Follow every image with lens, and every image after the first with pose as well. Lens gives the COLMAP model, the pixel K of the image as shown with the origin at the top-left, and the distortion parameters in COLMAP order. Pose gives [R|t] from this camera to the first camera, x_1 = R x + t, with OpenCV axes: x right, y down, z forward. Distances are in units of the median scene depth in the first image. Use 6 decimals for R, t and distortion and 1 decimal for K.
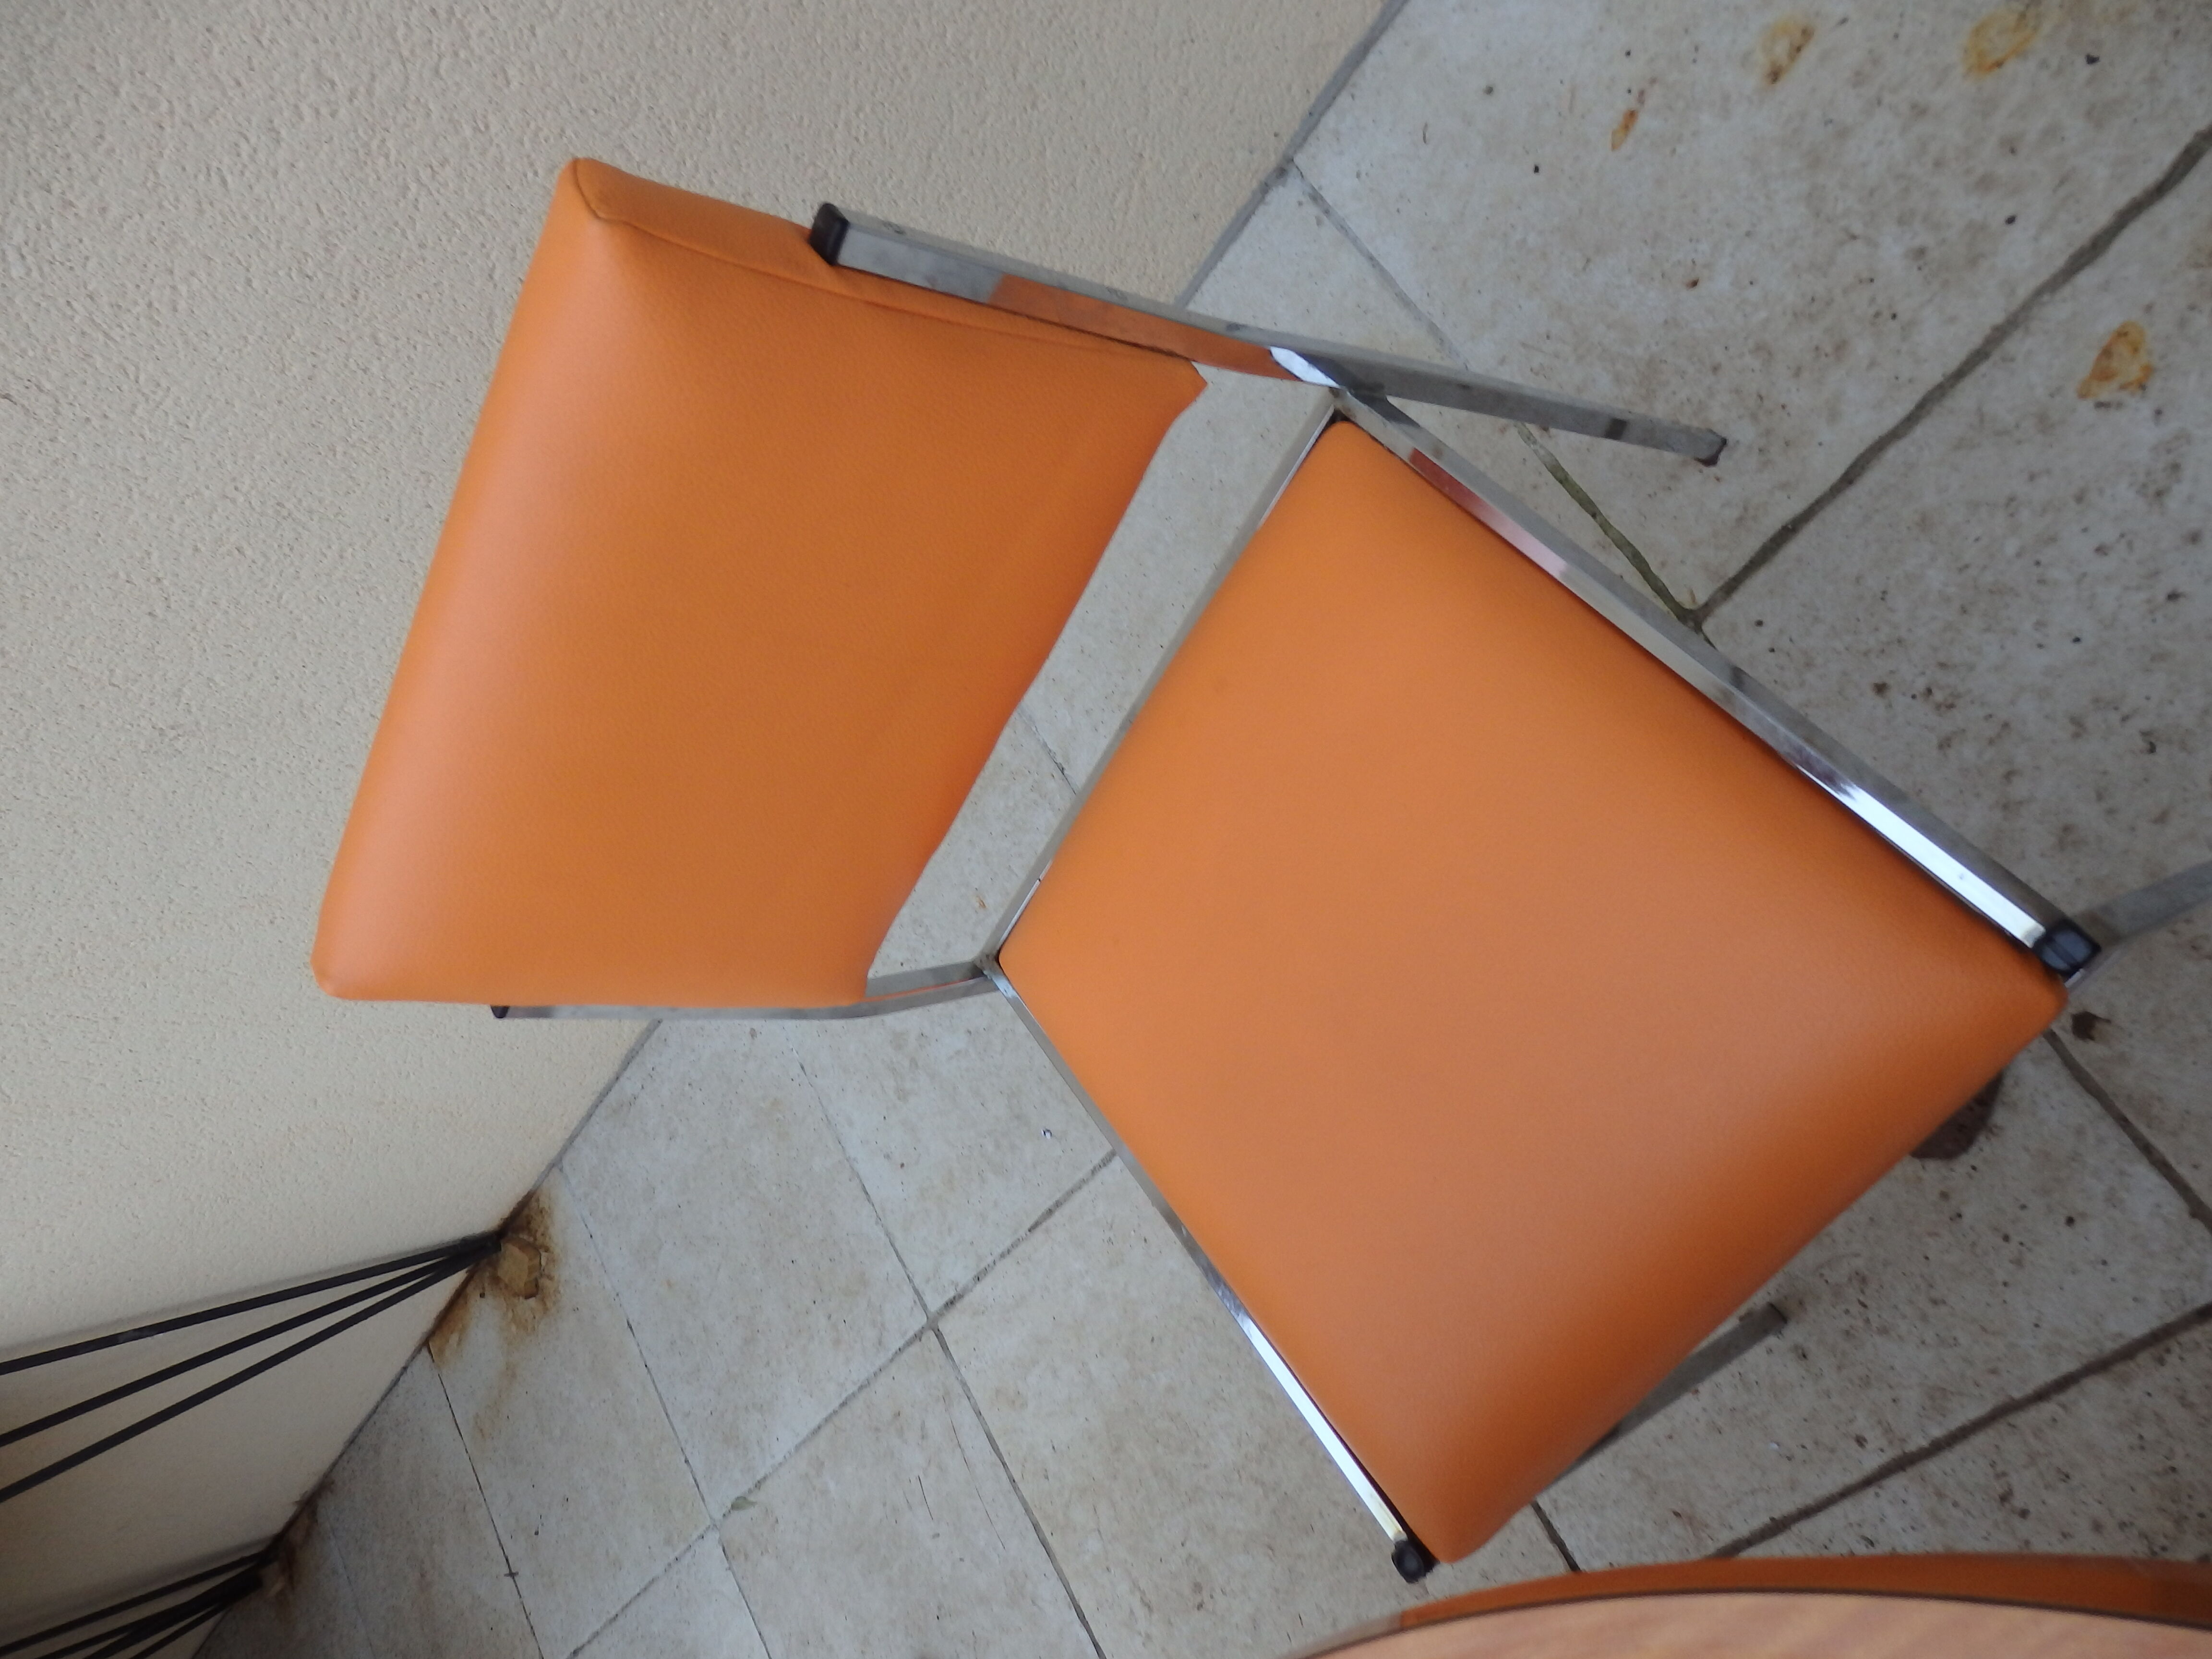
lens RADIAL K [[1612.1, 0, 1103.5], [0, 1612.1, 815.3], [0, 0, 1]] dist [0.010779, -0.006683]
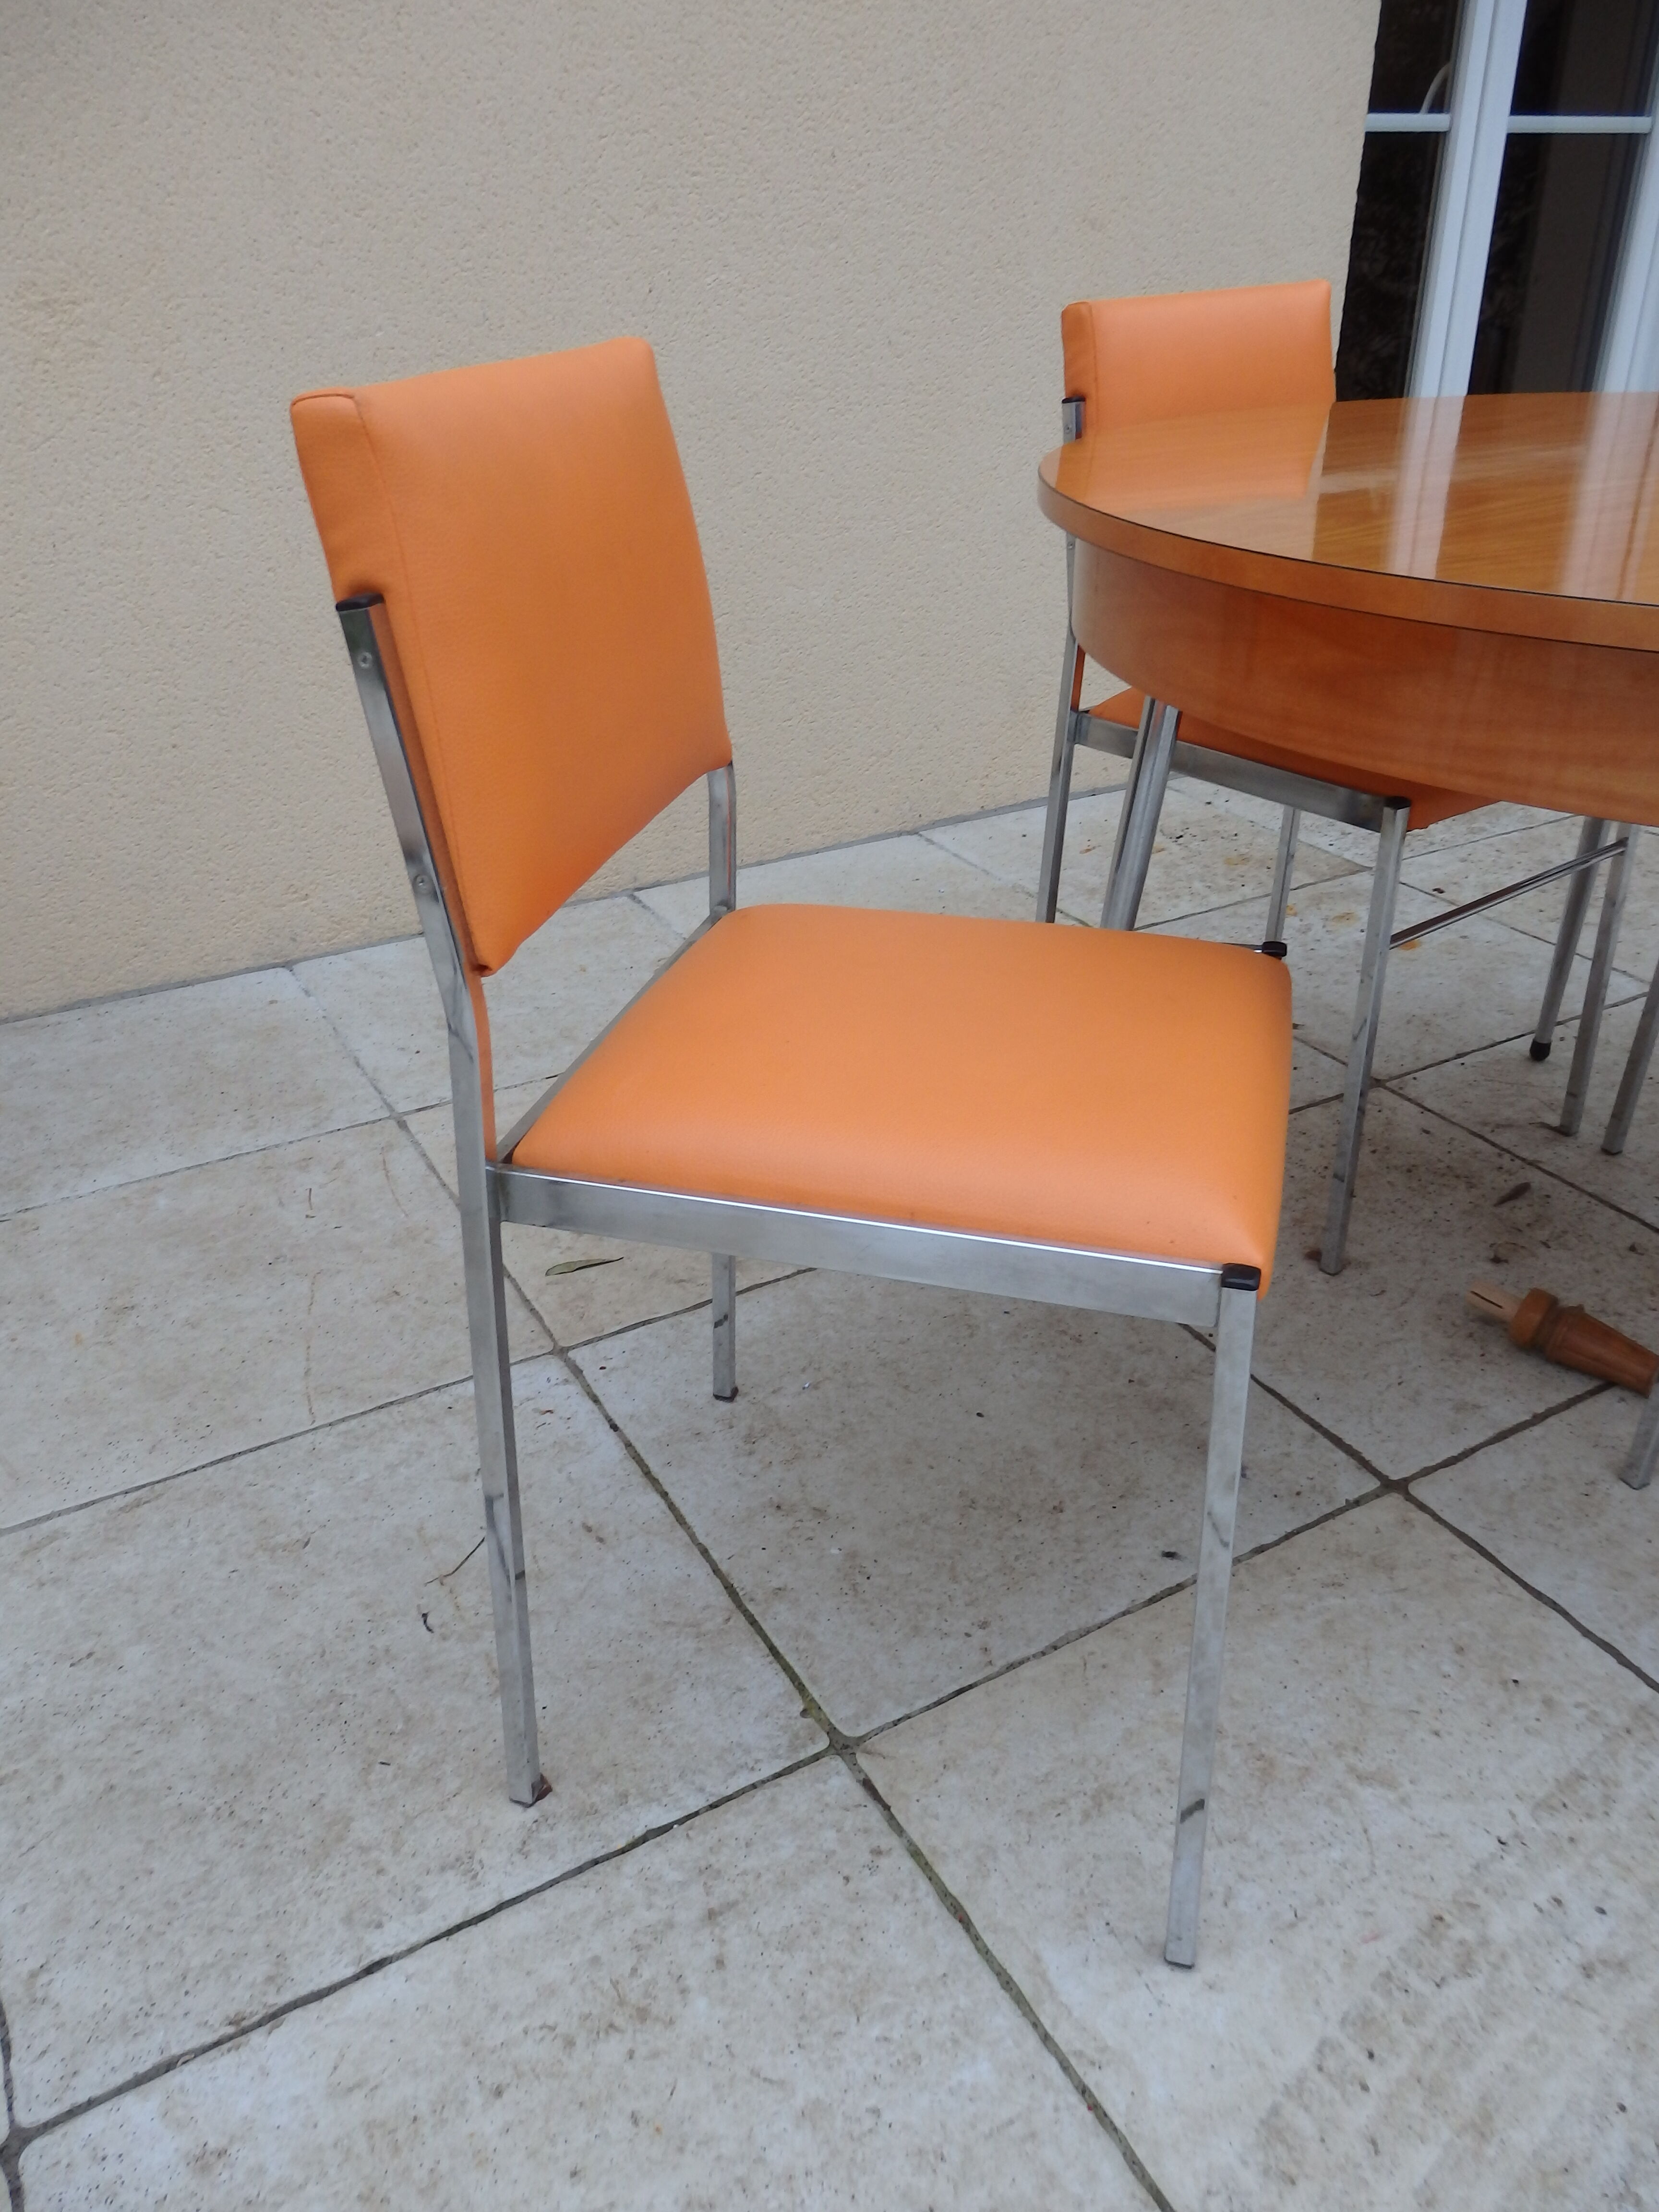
lens RADIAL K [[1612.1, 0, 813.2], [0, 1612.1, 1111.3], [0, 0, 1]] dist [0.010779, -0.006683]
pose [[0.746608, 0.642383, 0.172978, -0.086001], [-0.173986, 0.439508, -0.881227, 1.242912], [-0.642111, 0.627835, 0.439906, 0.321771]]
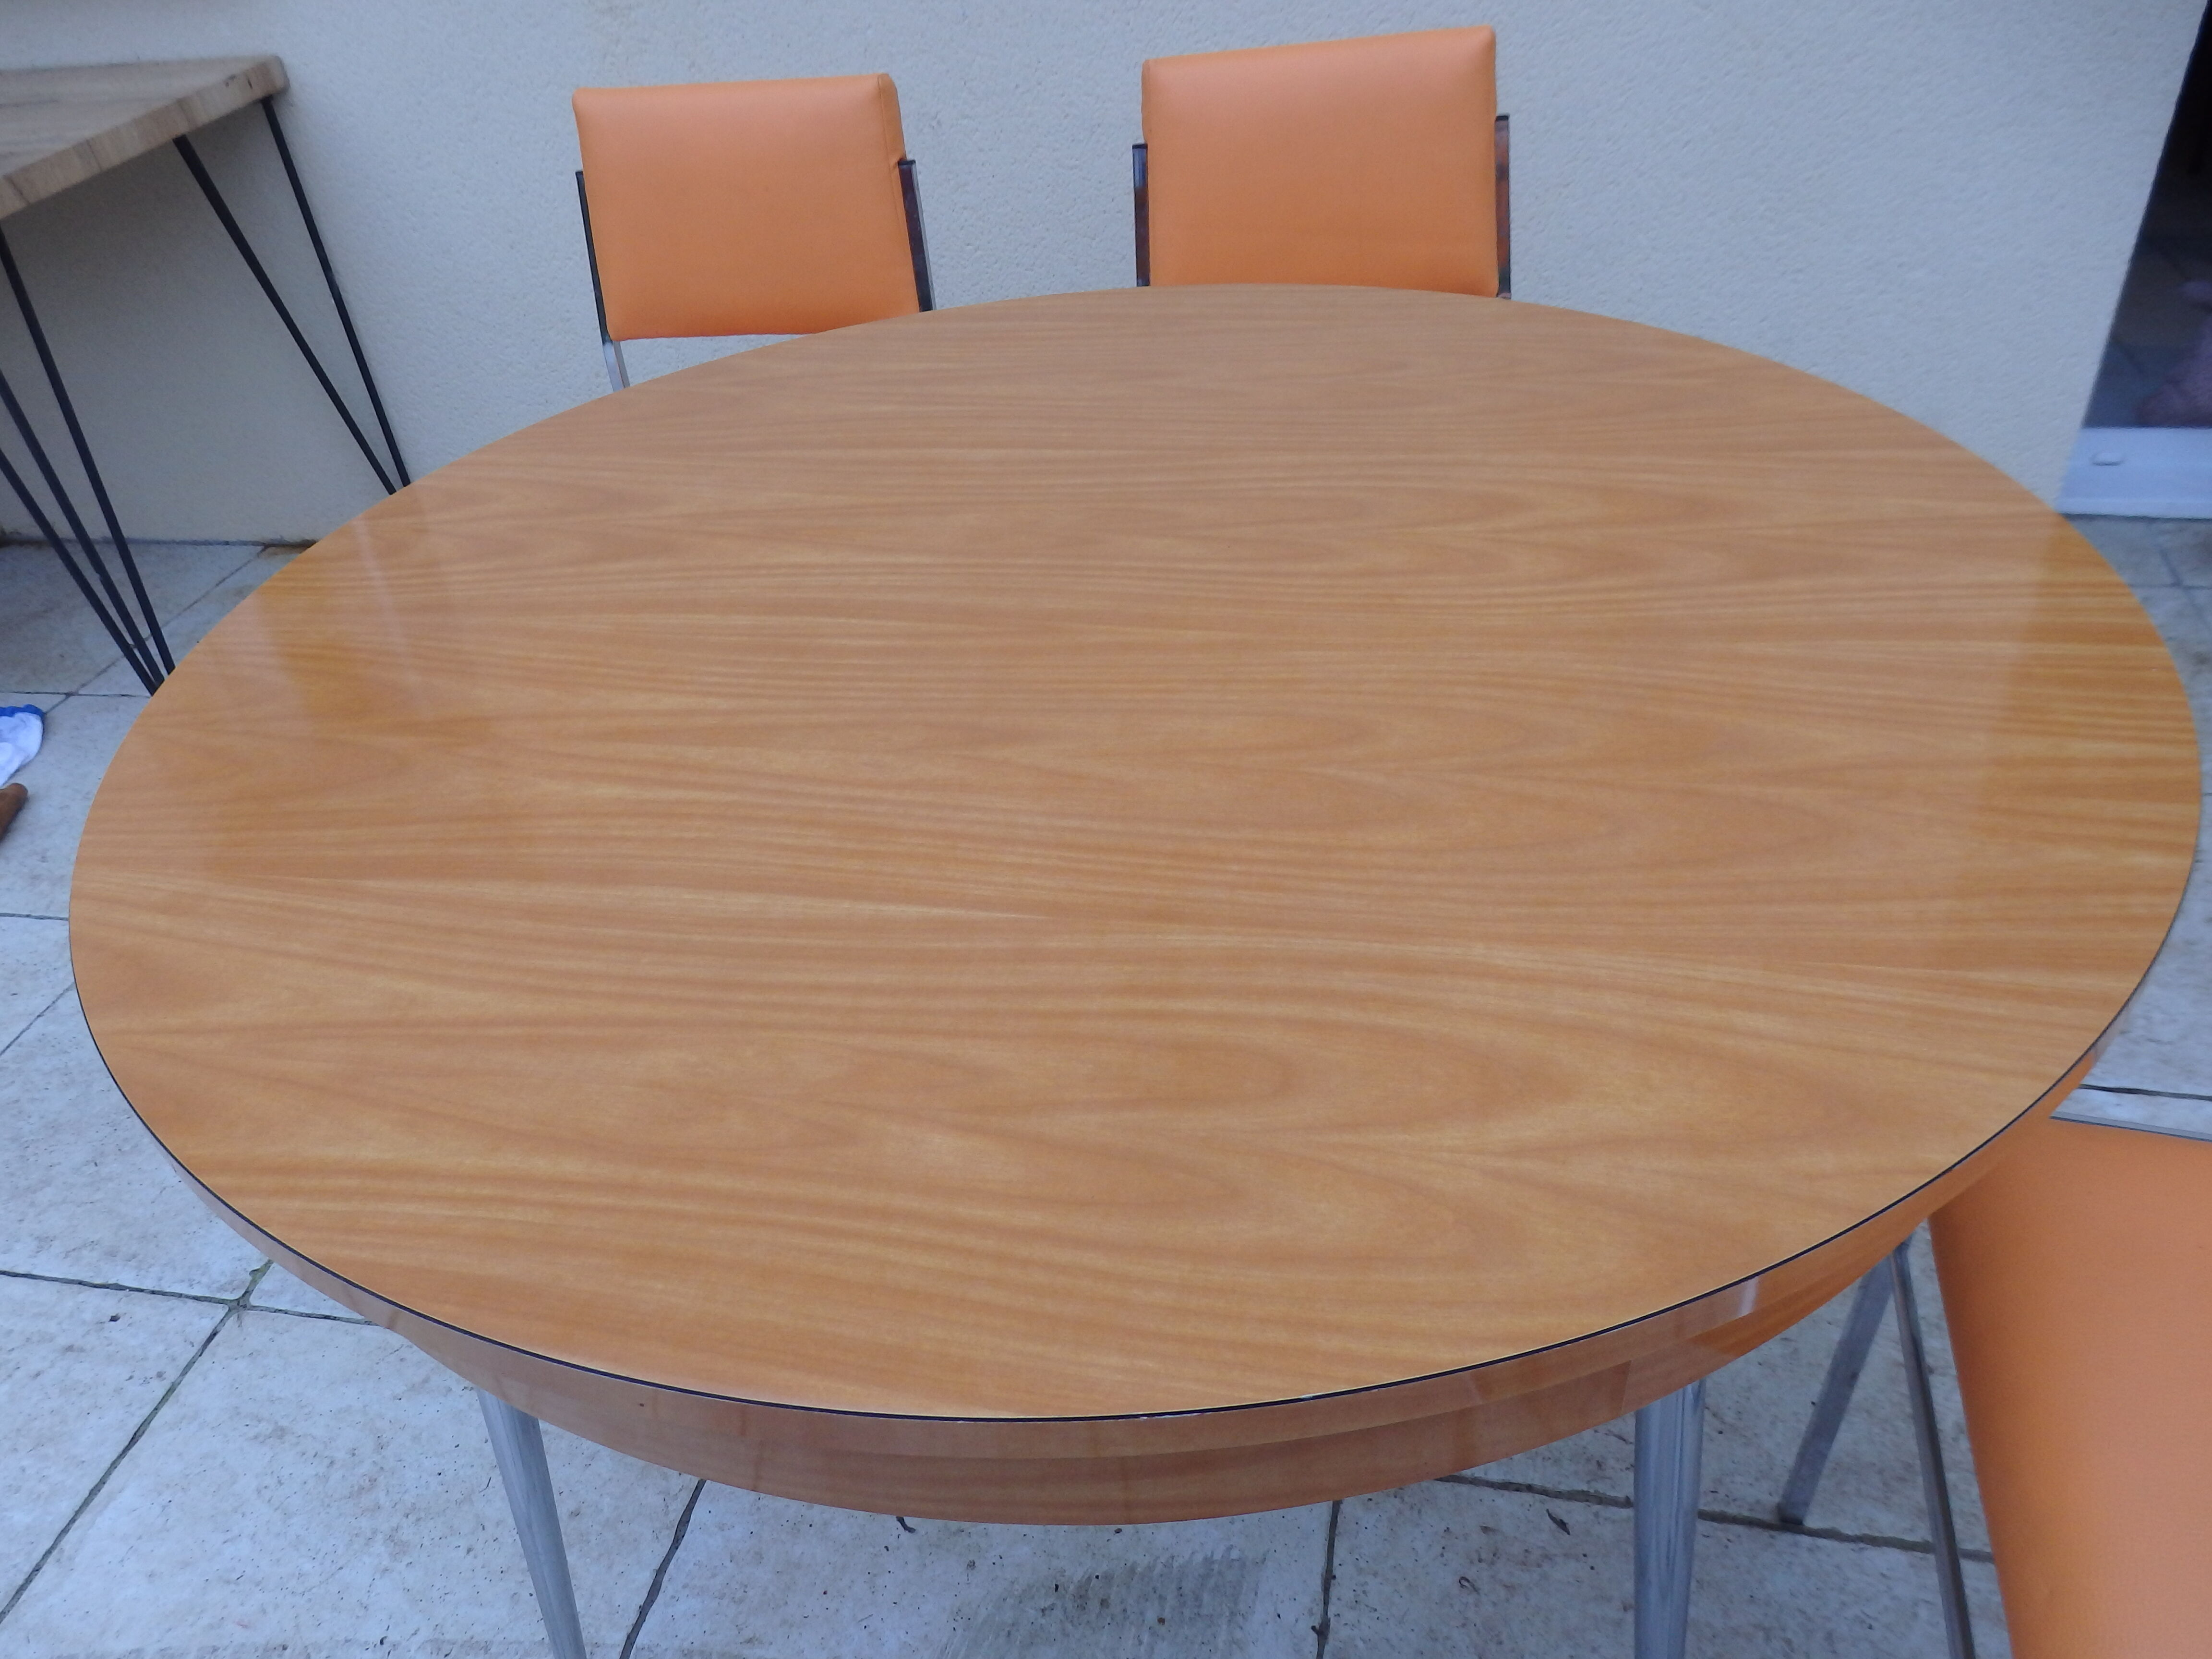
lens RADIAL K [[1612.1, 0, 1105.4], [0, 1612.1, 845.4], [0, 0, 1]] dist [0.010779, -0.006683]
pose [[0.504350, 0.856215, -0.111921, 0.322329], [-0.776391, 0.392915, -0.492783, 0.752631], [-0.377953, 0.335429, 0.862925, -0.293039]]
